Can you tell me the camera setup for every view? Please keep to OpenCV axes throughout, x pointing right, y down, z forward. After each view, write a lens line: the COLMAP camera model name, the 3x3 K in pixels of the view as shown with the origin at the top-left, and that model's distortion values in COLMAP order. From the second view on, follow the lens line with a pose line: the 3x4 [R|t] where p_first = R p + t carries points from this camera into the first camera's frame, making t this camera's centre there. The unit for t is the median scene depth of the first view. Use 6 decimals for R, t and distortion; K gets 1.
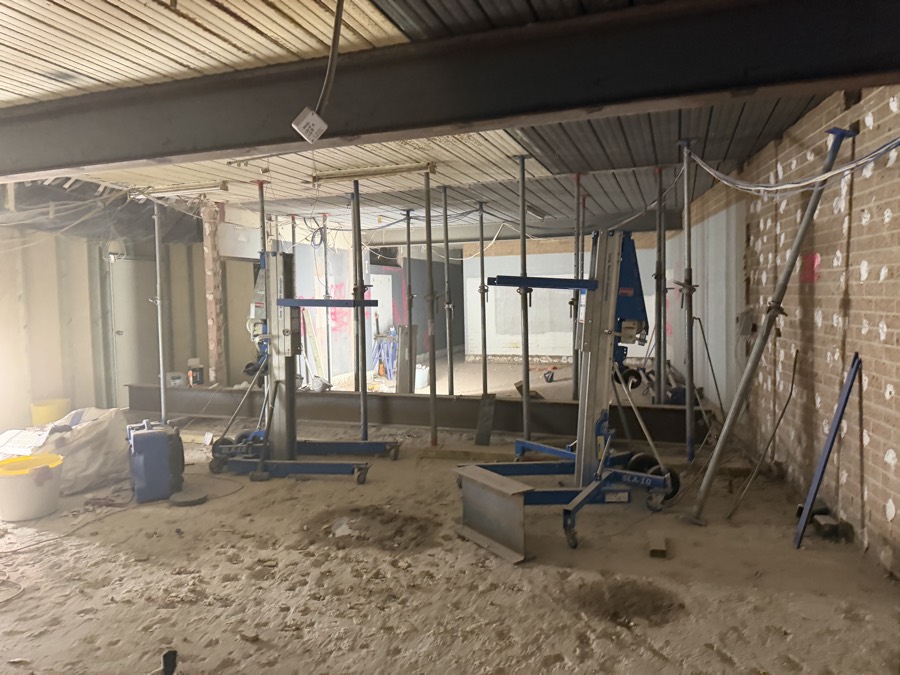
lens RADIAL K [[643.6, 0, 455.4], [0, 643.6, 335.7], [0, 0, 1]] dist [0.032108, -0.035443]
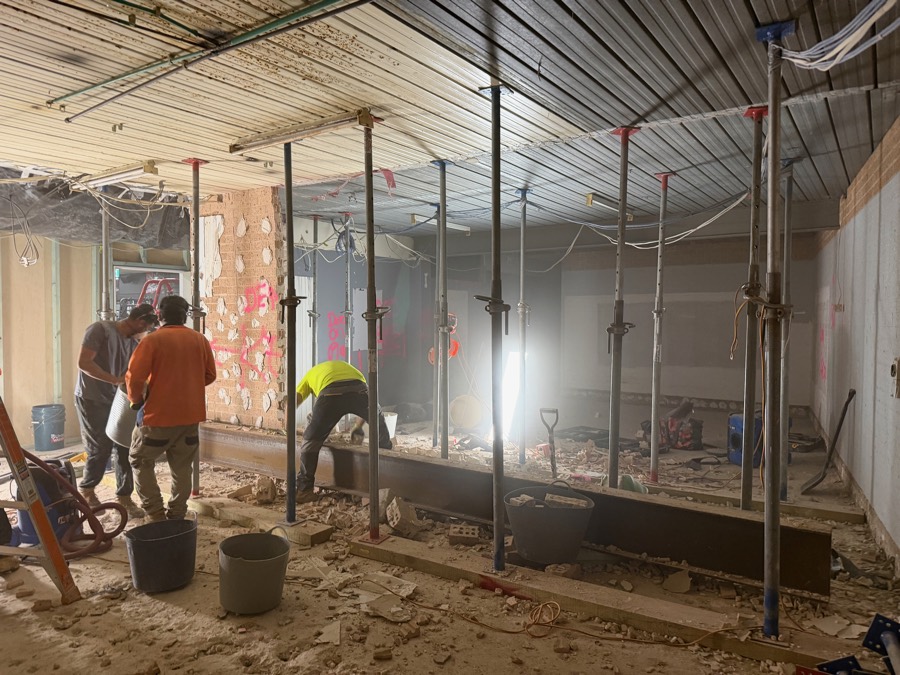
lens RADIAL K [[643.6, 0, 451.8], [0, 643.6, 346.3], [0, 0, 1]] dist [0.032108, -0.035443]
pose [[0.966604, 0.035078, -0.253863, 0.249631], [-0.038650, 0.999211, -0.009093, -0.029903], [0.253344, 0.018602, 0.967197, 0.436325]]
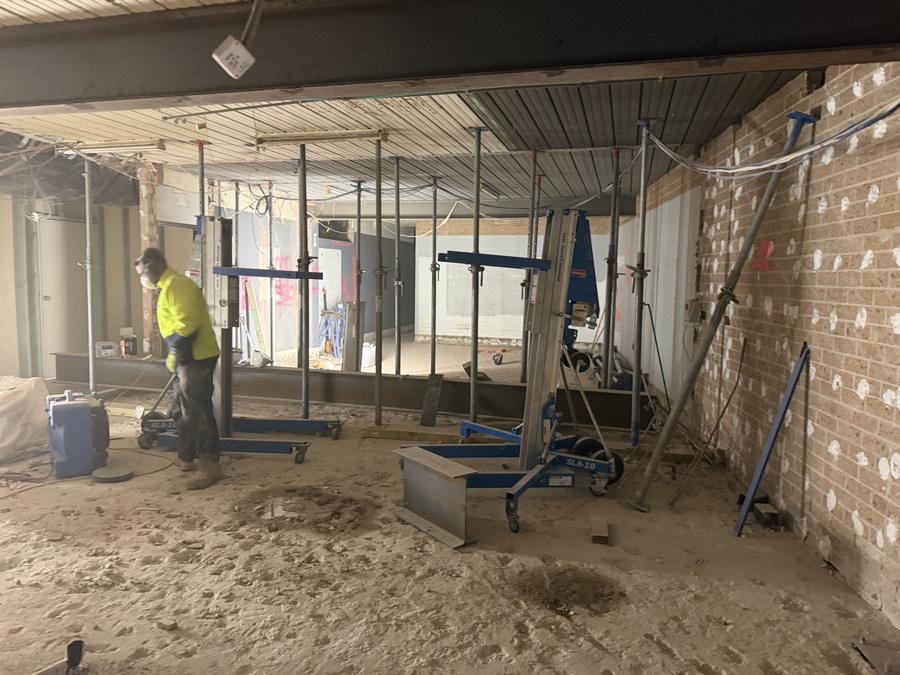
lens RADIAL K [[643.6, 0, 447.5], [0, 643.6, 340.6], [0, 0, 1]] dist [0.032108, -0.035443]
pose [[0.997383, 0.032184, 0.064735, 0.006013], [-0.034571, 0.998750, 0.036100, 0.004997], [-0.063492, -0.038243, 0.997249, 0.033620]]
